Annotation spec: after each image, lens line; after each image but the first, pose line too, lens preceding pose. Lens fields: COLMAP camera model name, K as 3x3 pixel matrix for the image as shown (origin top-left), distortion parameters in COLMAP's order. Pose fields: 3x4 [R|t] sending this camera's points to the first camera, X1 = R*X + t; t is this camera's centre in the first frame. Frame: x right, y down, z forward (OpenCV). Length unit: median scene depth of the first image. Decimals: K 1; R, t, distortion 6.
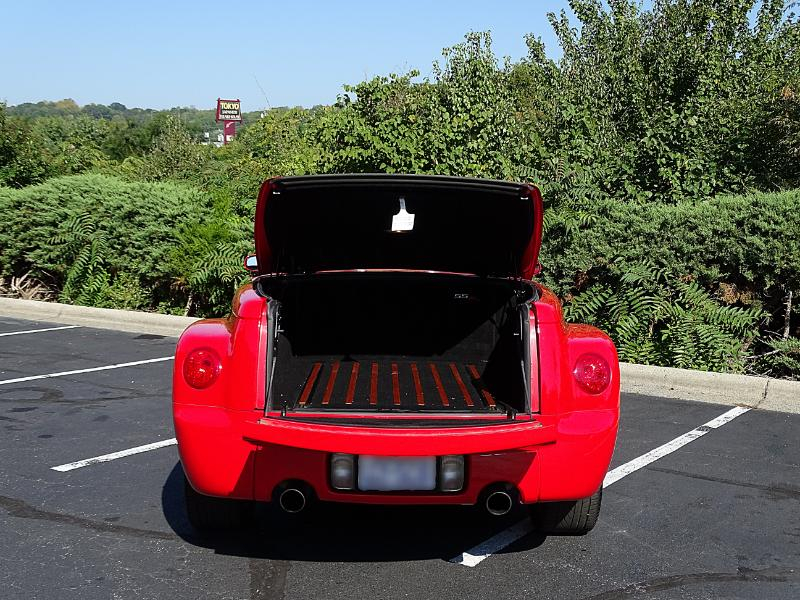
lens RADIAL K [[966.5, 0, 396.0], [0, 966.5, 303.8], [0, 0, 1]] dist [0.026590, 0.000000]
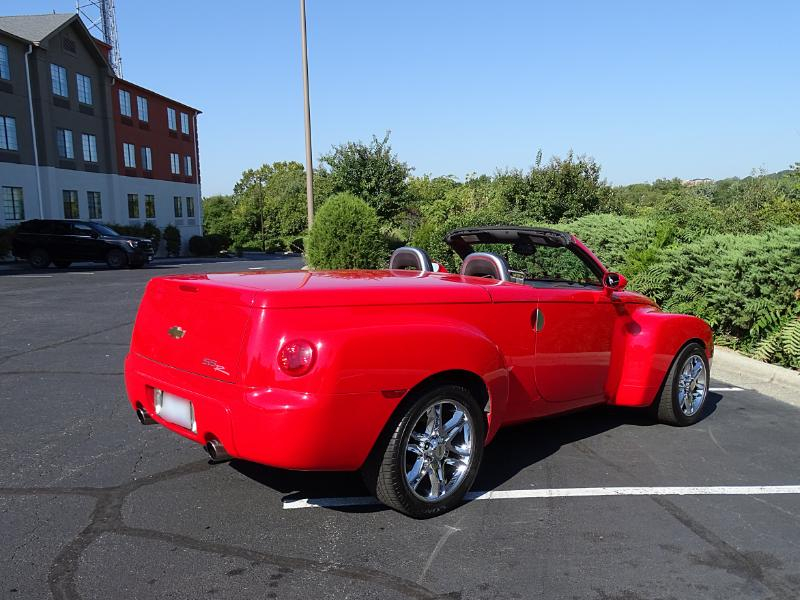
lens RADIAL K [[663.9, 0, 378.5], [0, 663.9, 326.6], [0, 0, 1]] dist [-0.032376, 0.026661]
pose [[0.639973, 0.106959, -0.760917, 0.236520], [-0.090132, 0.993878, 0.063900, -0.006064], [0.763093, 0.027689, 0.645695, 0.167520]]
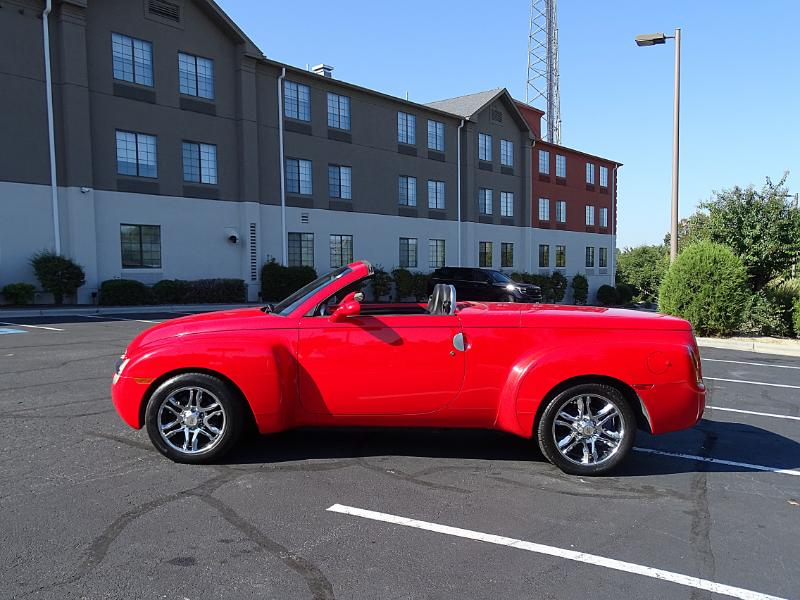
lens RADIAL K [[655.7, 0, 406.8], [0, 655.7, 316.7], [0, 0, 1]] dist [-0.004883, 0.016102]
pose [[0.105105, 0.059674, -0.992669, 0.315540], [-0.137625, 0.989466, 0.044910, -0.020545], [0.984892, 0.131896, 0.112210, 0.297972]]
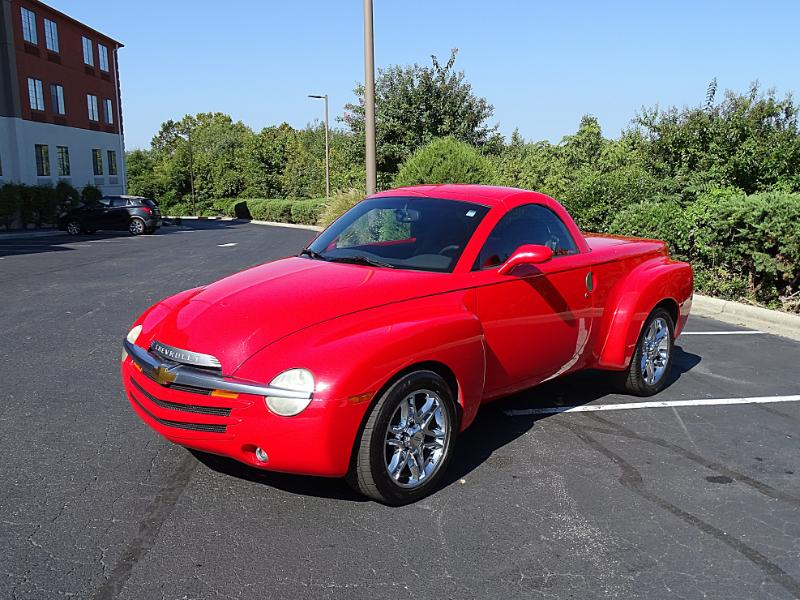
lens RADIAL K [[721.9, 0, 387.4], [0, 721.9, 312.6], [0, 0, 1]] dist [-0.018164, -0.001028]
pose [[0.717059, 0.117155, -0.687096, -0.262123], [-0.089661, 0.993087, 0.075758, -0.029875], [0.691221, 0.007283, 0.722607, 0.282412]]
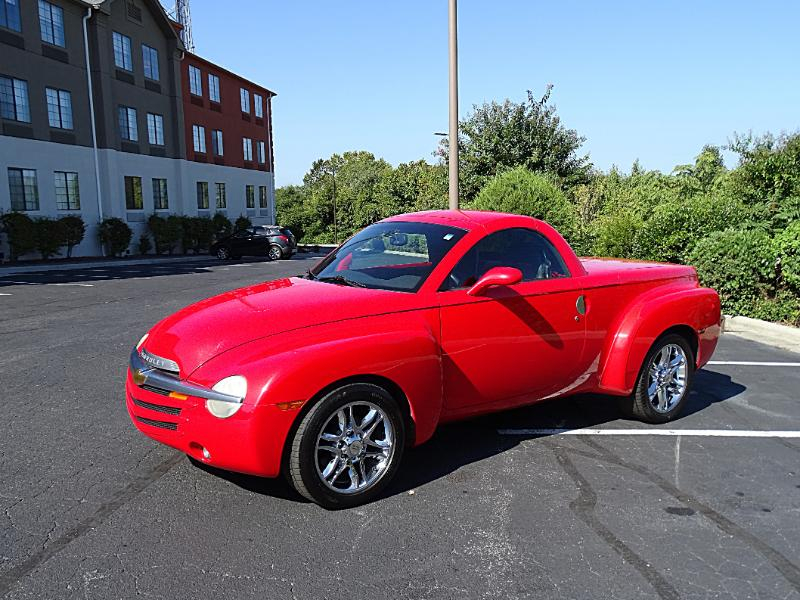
lens RADIAL K [[663.9, 0, 376.1], [0, 663.9, 336.7], [0, 0, 1]] dist [-0.032376, 0.026661]
pose [[0.558329, 0.140538, -0.817630, -0.221653], [-0.102347, 0.989687, 0.100224, -0.034142], [0.823283, 0.027724, 0.566954, 0.341507]]
